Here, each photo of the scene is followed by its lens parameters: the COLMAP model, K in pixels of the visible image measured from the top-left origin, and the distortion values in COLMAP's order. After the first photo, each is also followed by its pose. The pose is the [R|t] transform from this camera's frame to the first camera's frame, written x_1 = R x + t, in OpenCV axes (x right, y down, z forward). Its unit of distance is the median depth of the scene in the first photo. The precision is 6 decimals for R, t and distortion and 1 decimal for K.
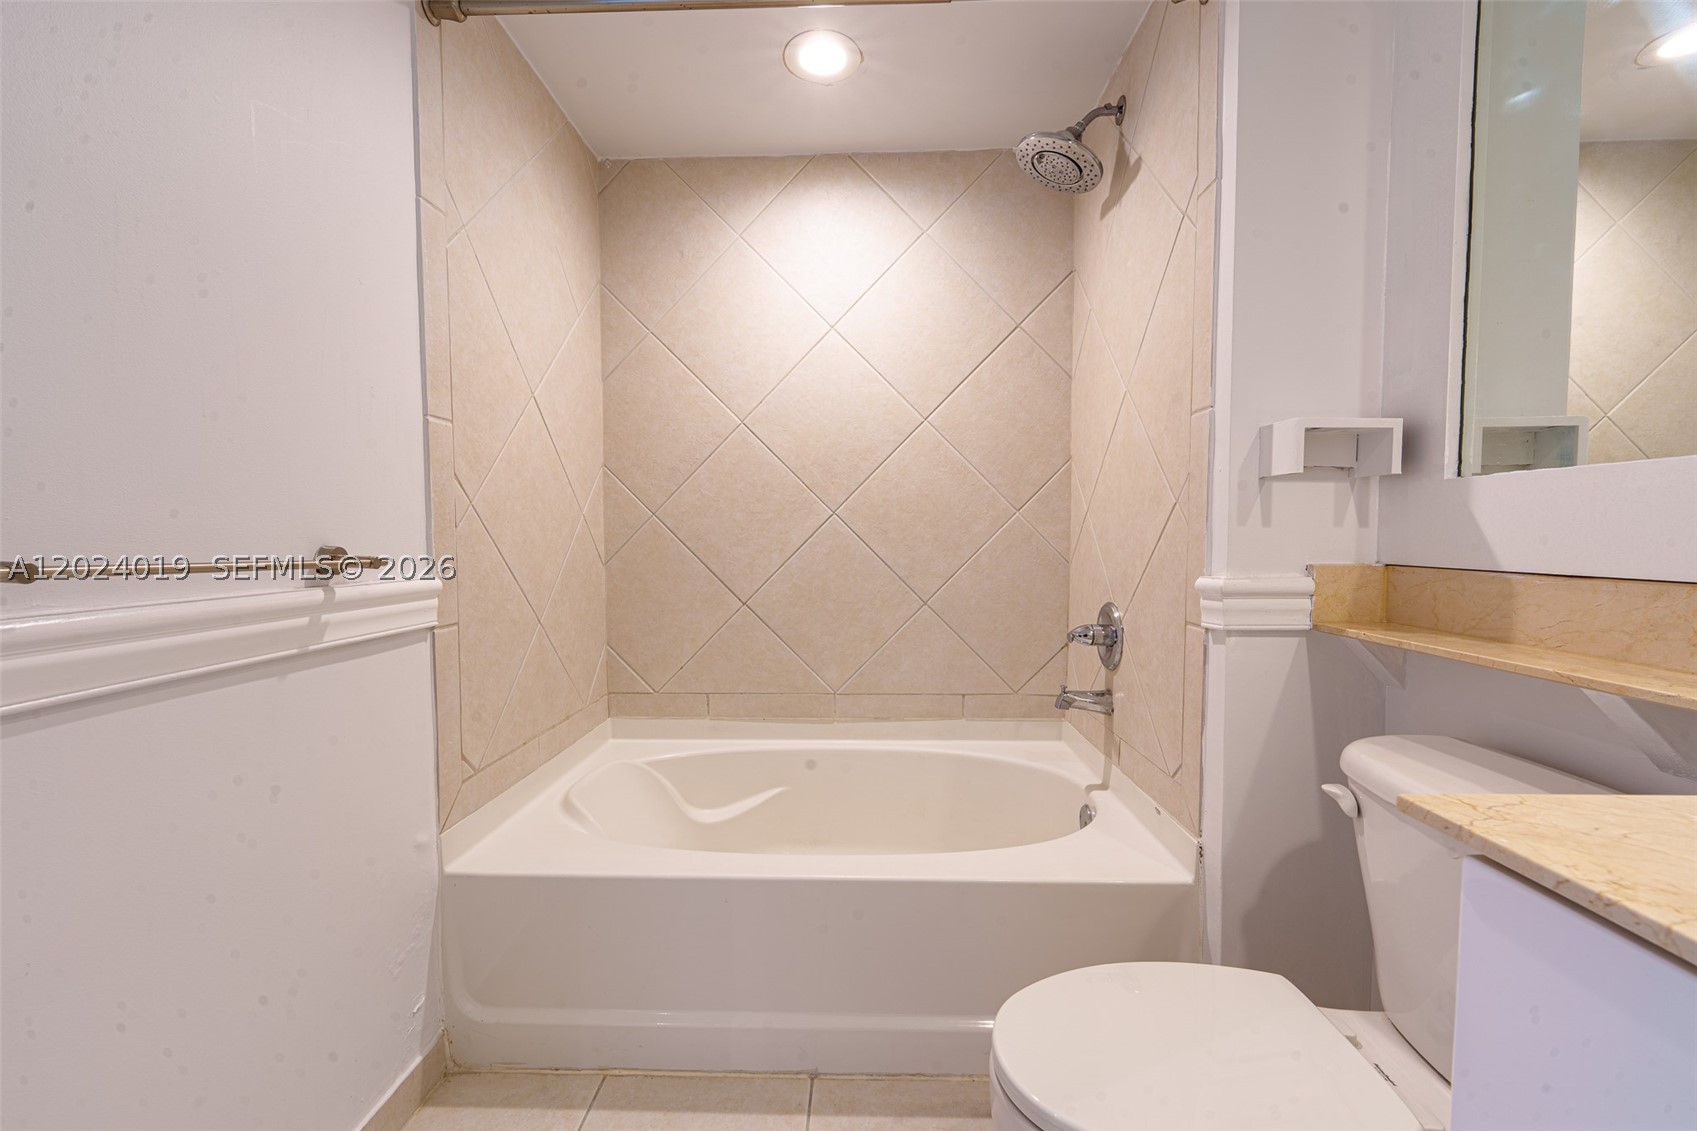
lens RADIAL K [[696.2, 0, 838.3], [0, 696.2, 568.3], [0, 0, 1]] dist [0.000796, -0.001209]
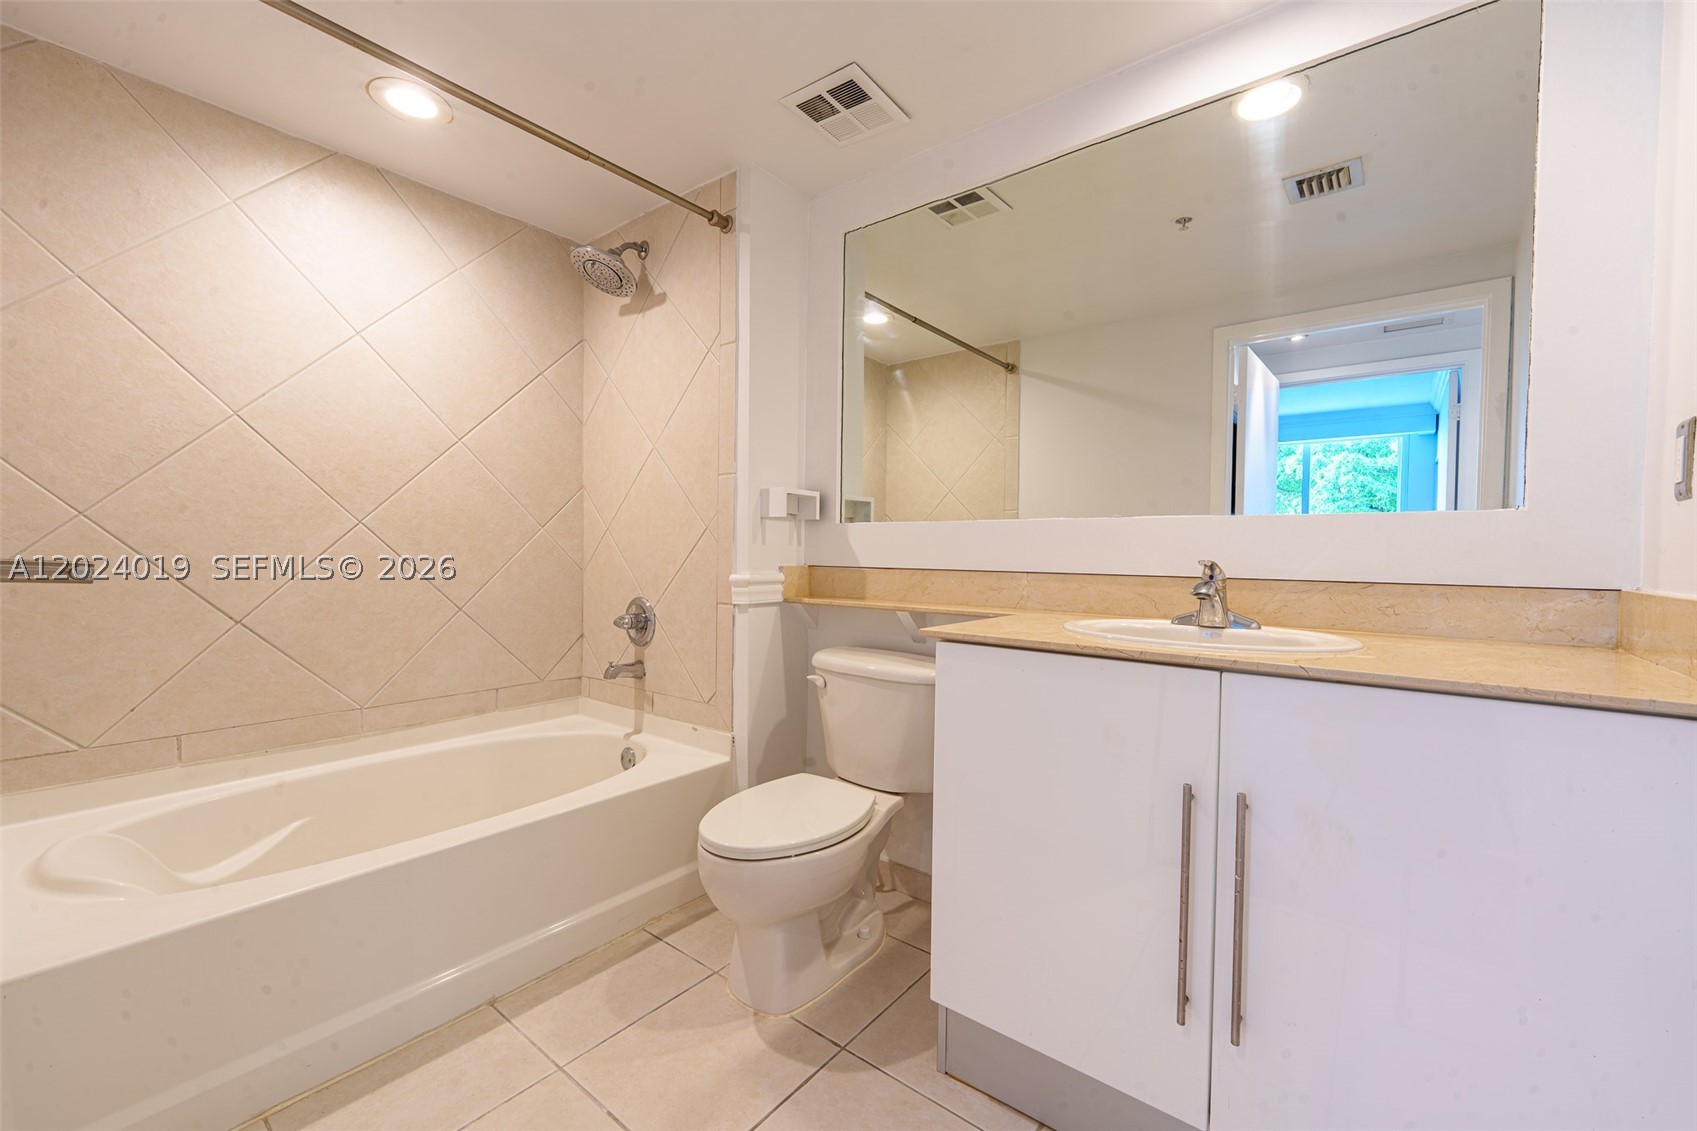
lens RADIAL K [[696.2, 0, 854.1], [0, 696.2, 566.0], [0, 0, 1]] dist [0.000796, -0.001209]
pose [[0.591464, -0.007069, 0.806300, -0.471231], [0.026703, 0.999585, -0.010825, 0.013538], [-0.805889, 0.027934, 0.591408, -0.163263]]
